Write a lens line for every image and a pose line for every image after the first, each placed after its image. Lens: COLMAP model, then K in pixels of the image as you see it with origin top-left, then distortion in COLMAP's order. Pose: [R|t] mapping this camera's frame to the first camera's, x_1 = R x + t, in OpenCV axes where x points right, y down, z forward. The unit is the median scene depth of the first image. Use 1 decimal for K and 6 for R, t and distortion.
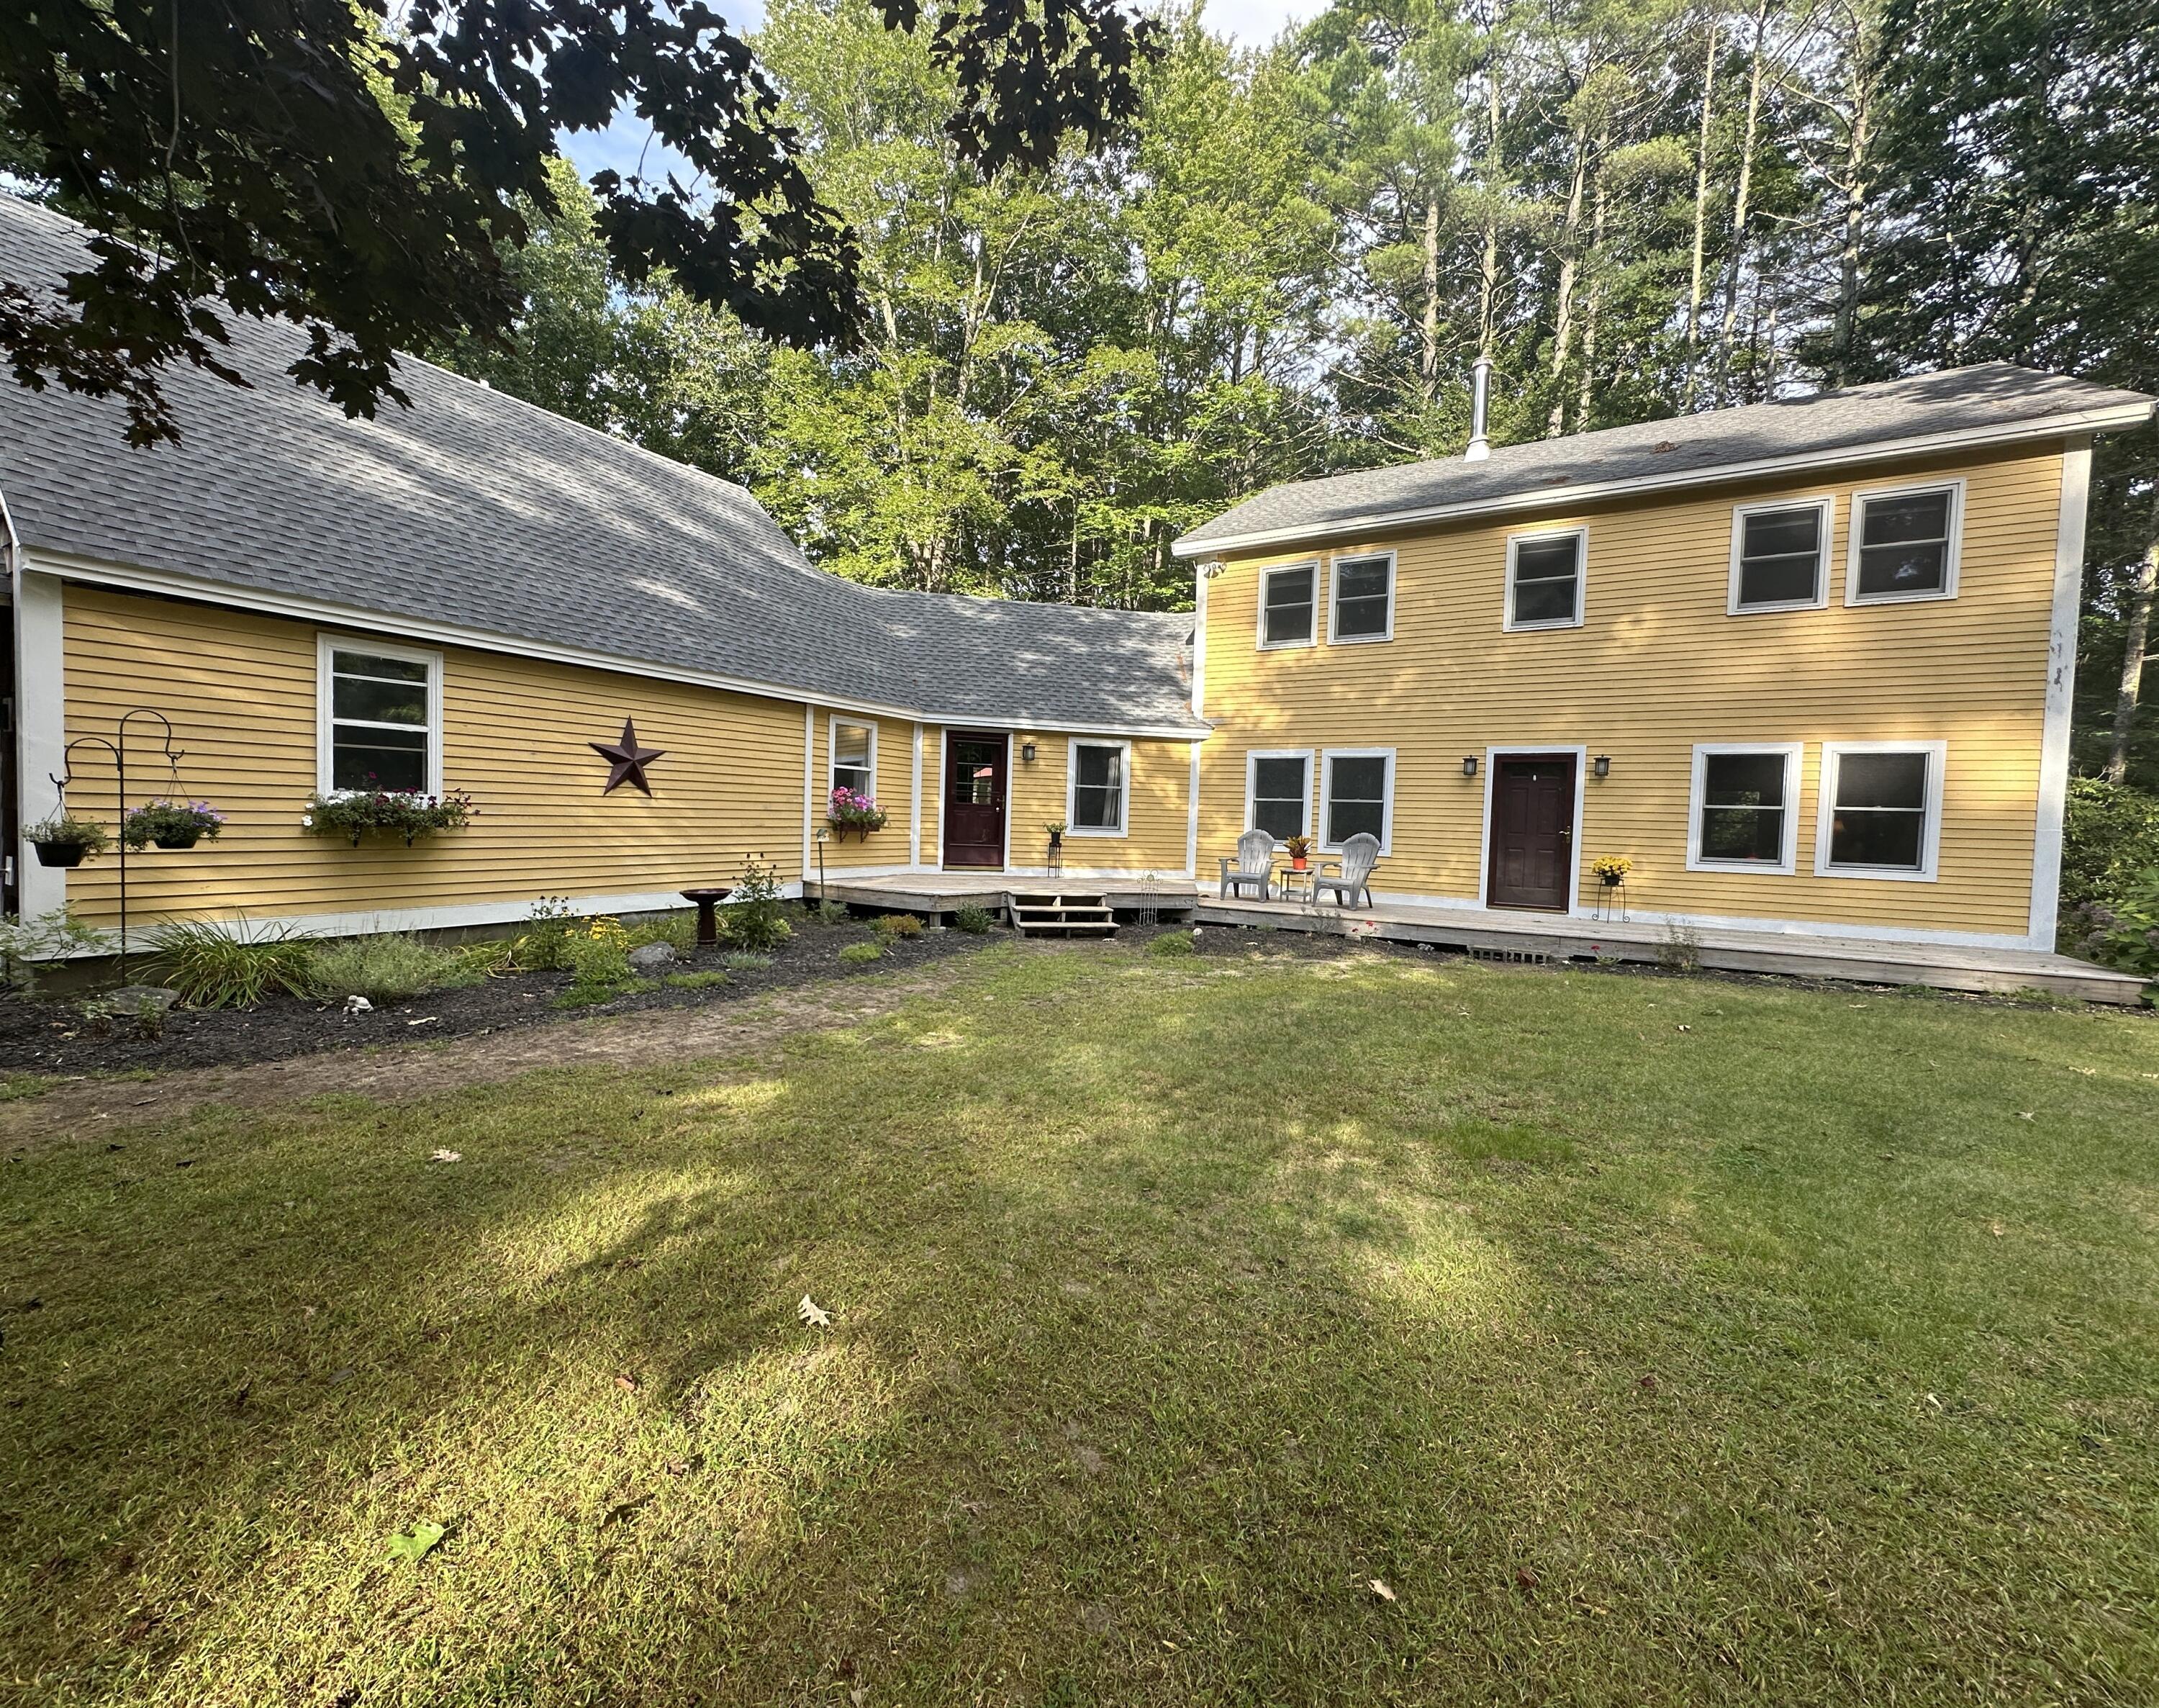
lens RADIAL K [[896.2, 0, 1079.5], [0, 896.2, 854.0], [0, 0, 1]] dist [0.000015, -0.000002]
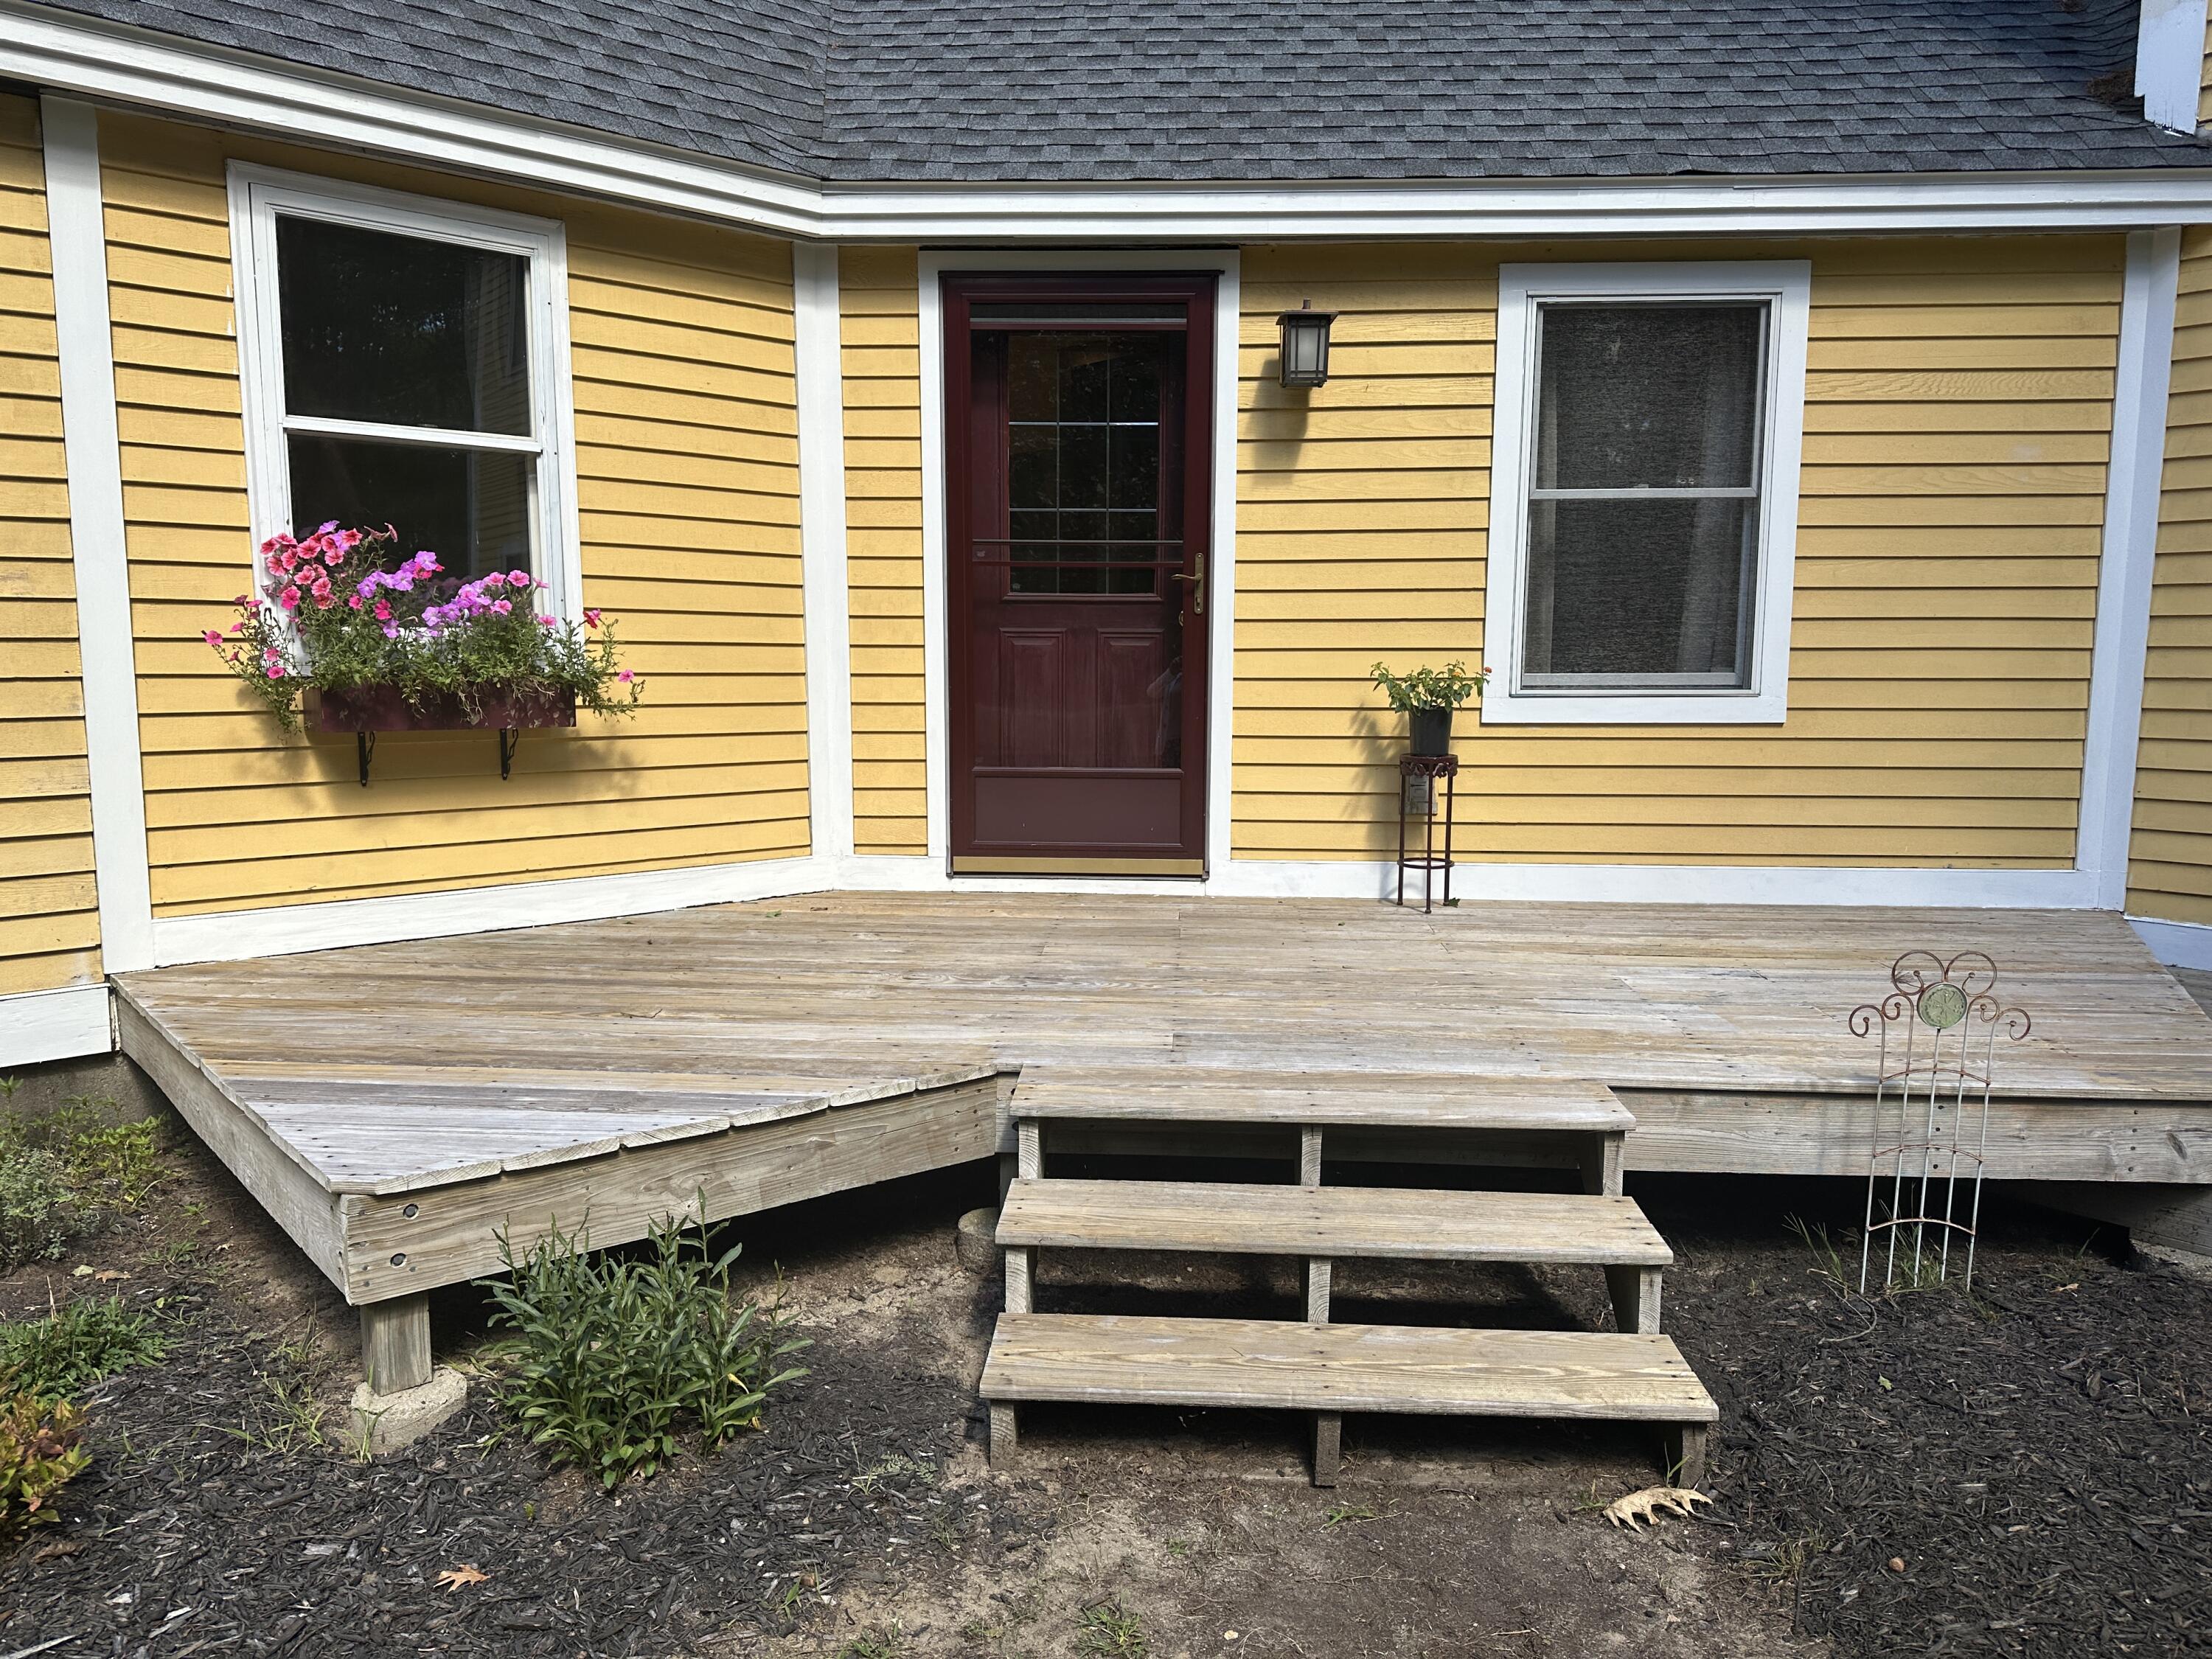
lens RADIAL K [[1540.7, 0, 1106.0], [0, 1540.7, 829.5], [0, 0, 1]] dist [0.005143, 0.000937]
pose [[0.938634, 0.011620, -0.344720, 0.030251], [0.013019, 0.997527, 0.069073, -0.021901], [0.344670, -0.069322, 0.936161, 0.633362]]
